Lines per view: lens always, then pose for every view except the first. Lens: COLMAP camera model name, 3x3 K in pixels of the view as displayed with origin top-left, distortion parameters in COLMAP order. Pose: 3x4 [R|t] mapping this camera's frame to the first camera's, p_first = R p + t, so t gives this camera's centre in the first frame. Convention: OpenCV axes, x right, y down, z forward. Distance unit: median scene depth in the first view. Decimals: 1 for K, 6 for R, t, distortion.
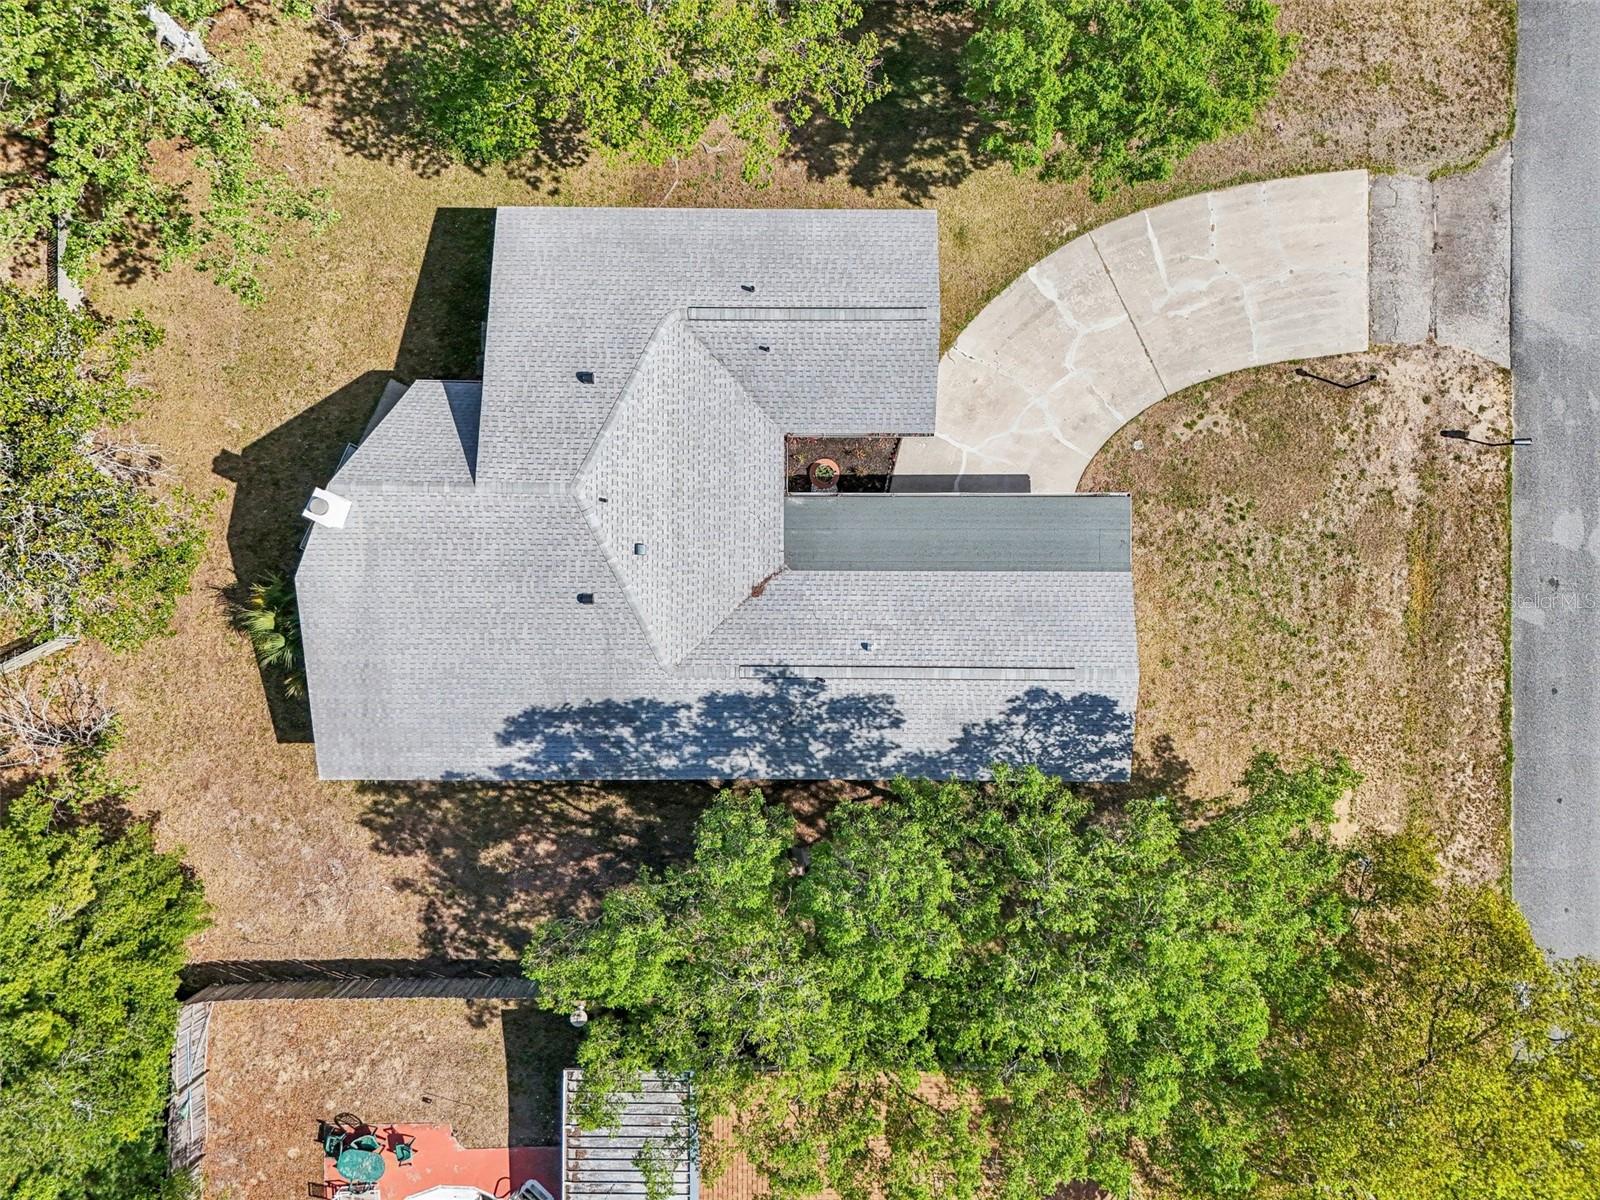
lens RADIAL K [[1145.2, 0, 800.0], [0, 1145.2, 600.0], [0, 0, 1]] dist [0.011402, 0.004981]
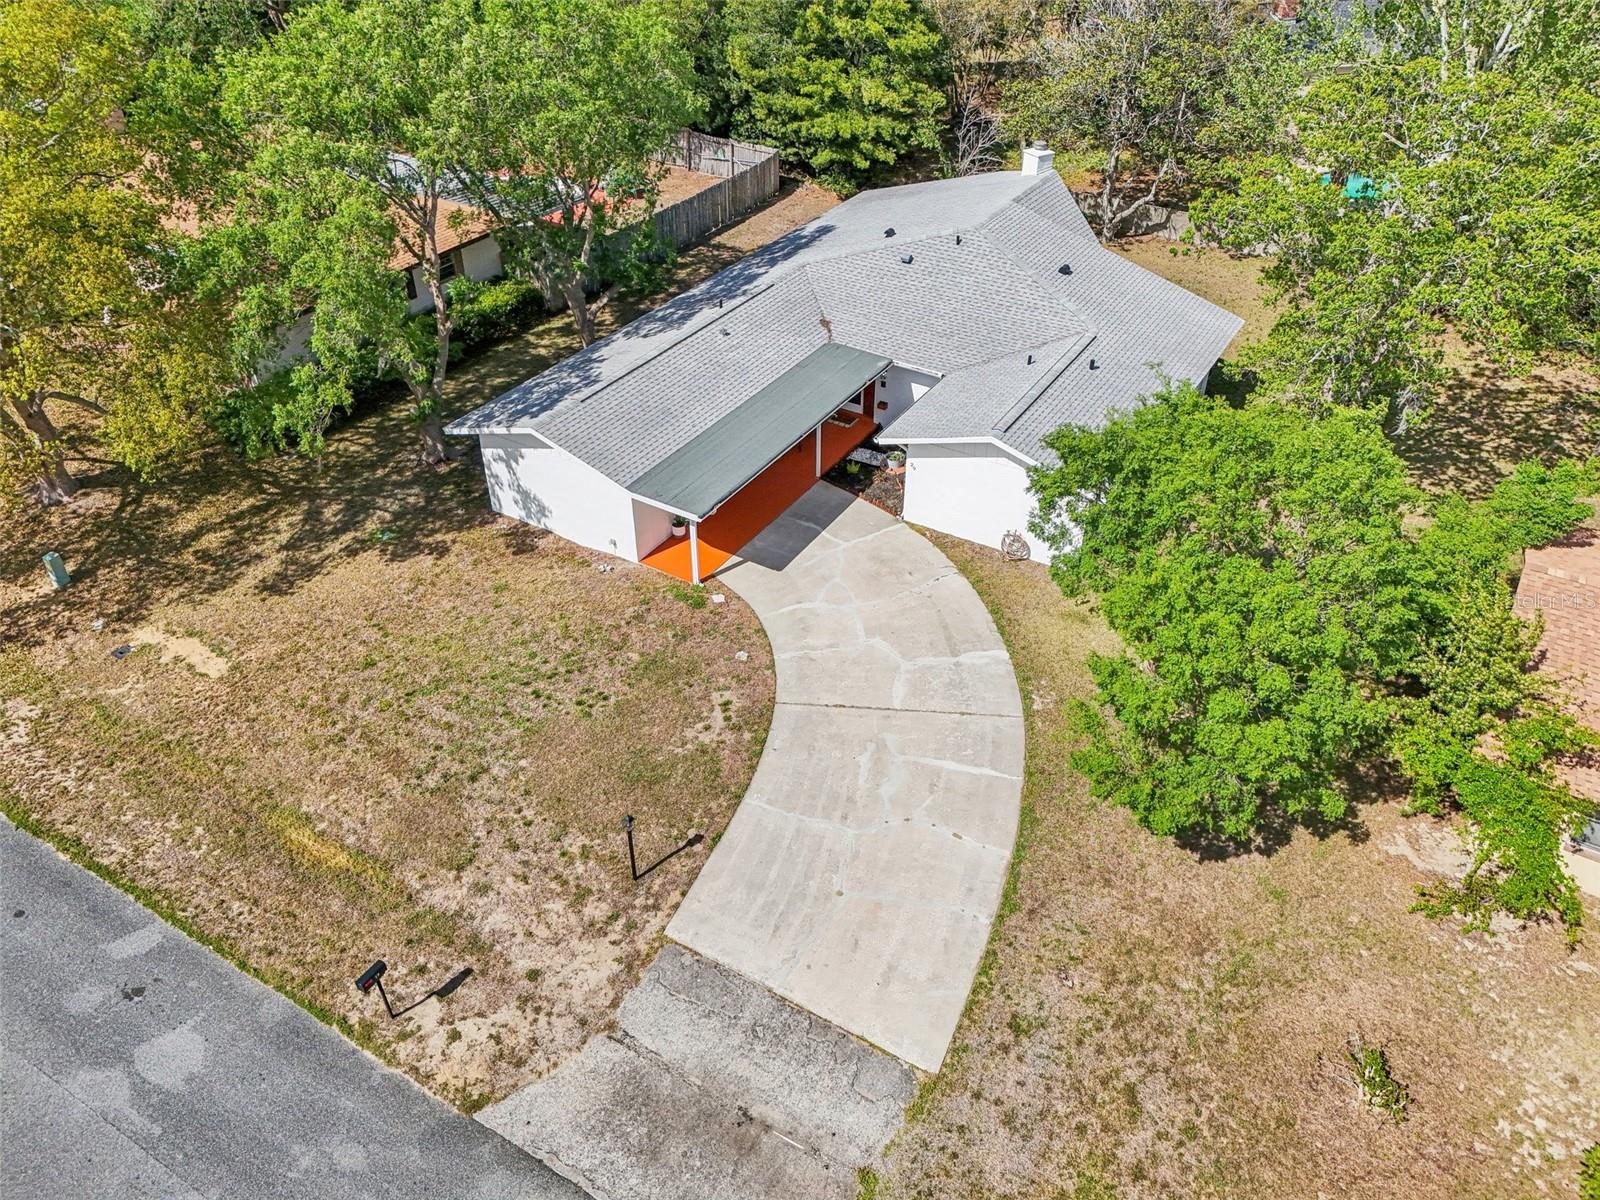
lens RADIAL K [[1145.2, 0, 800.0], [0, 1145.2, 600.0], [0, 0, 1]] dist [0.011402, 0.004981]
pose [[-0.513117, 0.517672, -0.684636, 0.778979], [-0.858039, -0.329746, 0.393748, -0.457551], [-0.021924, 0.789483, 0.613381, 0.495791]]
